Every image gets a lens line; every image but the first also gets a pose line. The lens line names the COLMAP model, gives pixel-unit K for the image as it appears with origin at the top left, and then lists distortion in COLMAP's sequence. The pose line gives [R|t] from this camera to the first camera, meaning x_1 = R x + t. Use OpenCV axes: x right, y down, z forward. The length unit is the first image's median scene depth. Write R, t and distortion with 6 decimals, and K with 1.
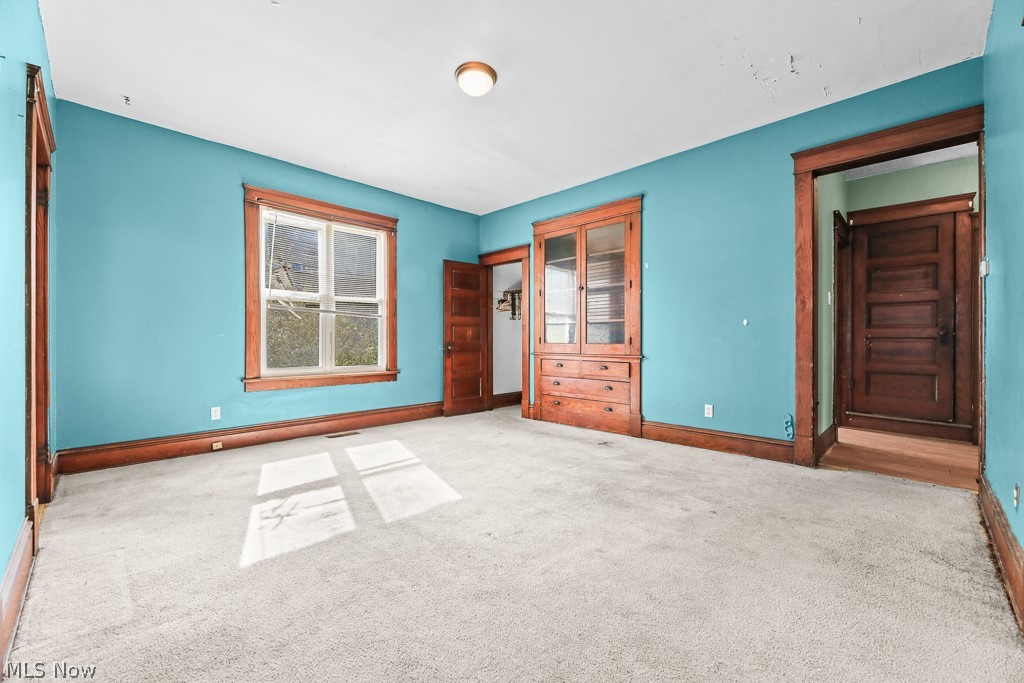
lens RADIAL K [[426.3, 0, 510.1], [0, 426.3, 336.3], [0, 0, 1]] dist [-0.005629, -0.000848]
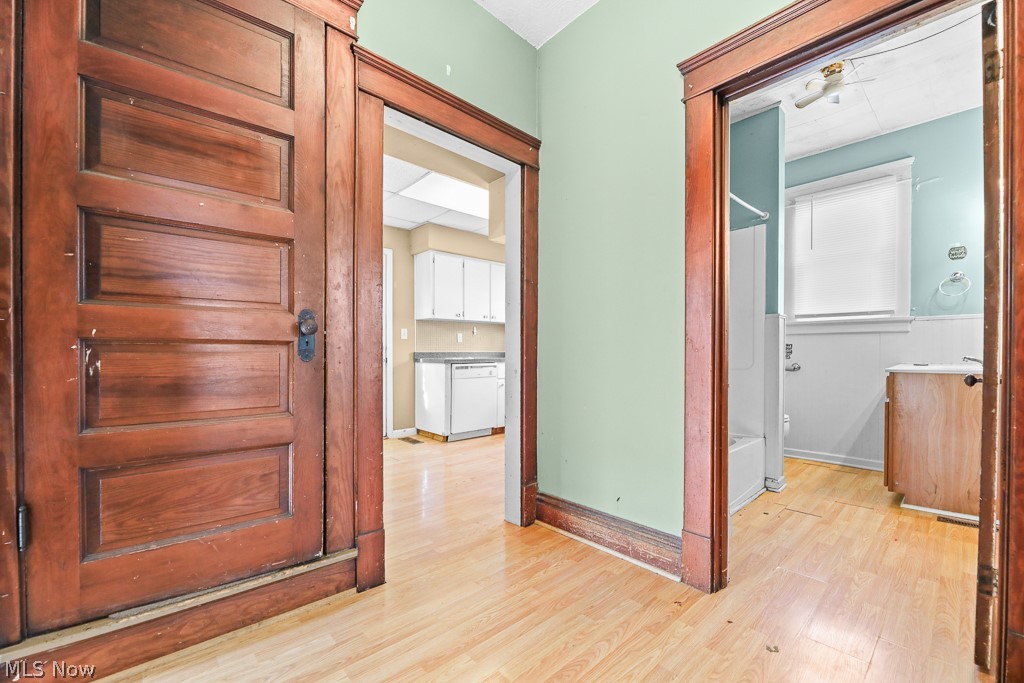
lens RADIAL K [[426.3, 0, 509.8], [0, 426.3, 360.8], [0, 0, 1]] dist [-0.005629, -0.000848]
pose [[0.034317, -0.014274, 0.999309, 0.645424], [-0.003493, 0.999890, 0.014402, 0.013706], [-0.999405, -0.003985, 0.034264, 0.798279]]
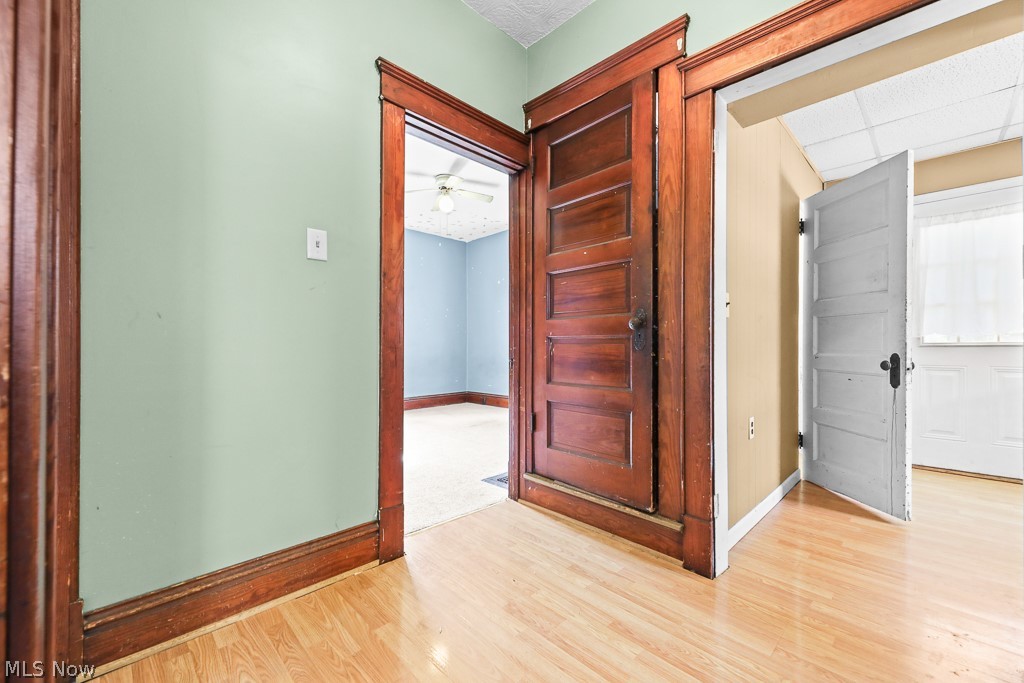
lens RADIAL K [[426.3, 0, 513.7], [0, 426.3, 345.5], [0, 0, 1]] dist [-0.005629, -0.000848]
pose [[0.999760, 0.000969, -0.021907, 0.884368], [-0.000943, 0.999999, 0.001199, 0.014564], [0.021908, -0.001178, 0.999759, 0.512170]]
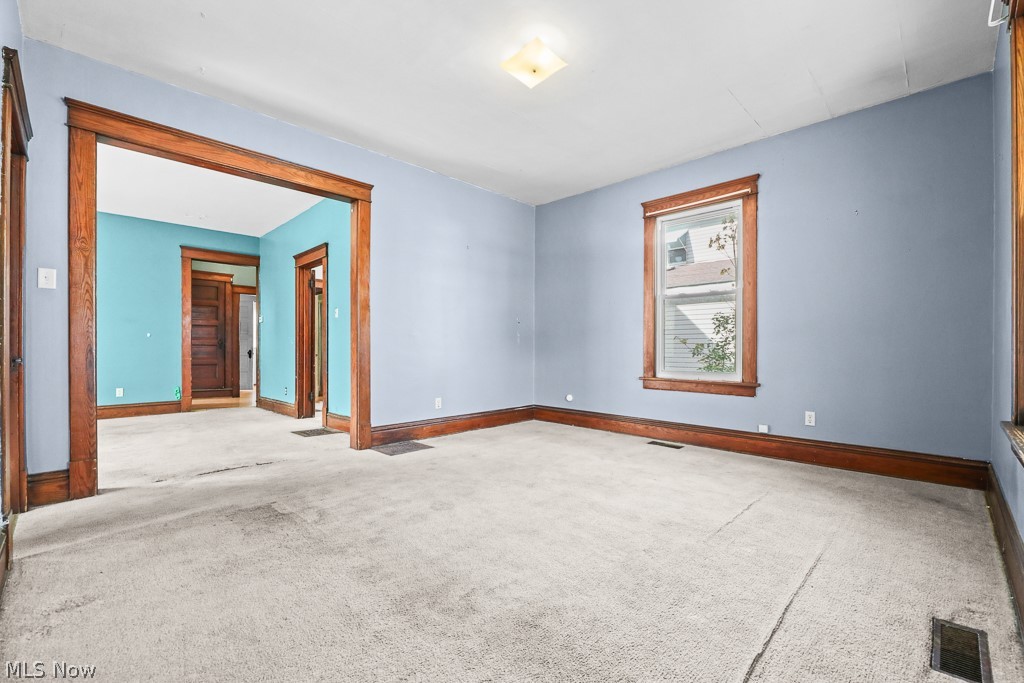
lens RADIAL K [[426.3, 0, 514.4], [0, 426.3, 350.8], [0, 0, 1]] dist [-0.005629, -0.000848]
pose [[0.012345, -0.010276, 0.999871, -0.908098], [-0.006476, 0.999925, 0.010356, 0.000710], [-0.999903, -0.006603, 0.012278, -0.374496]]
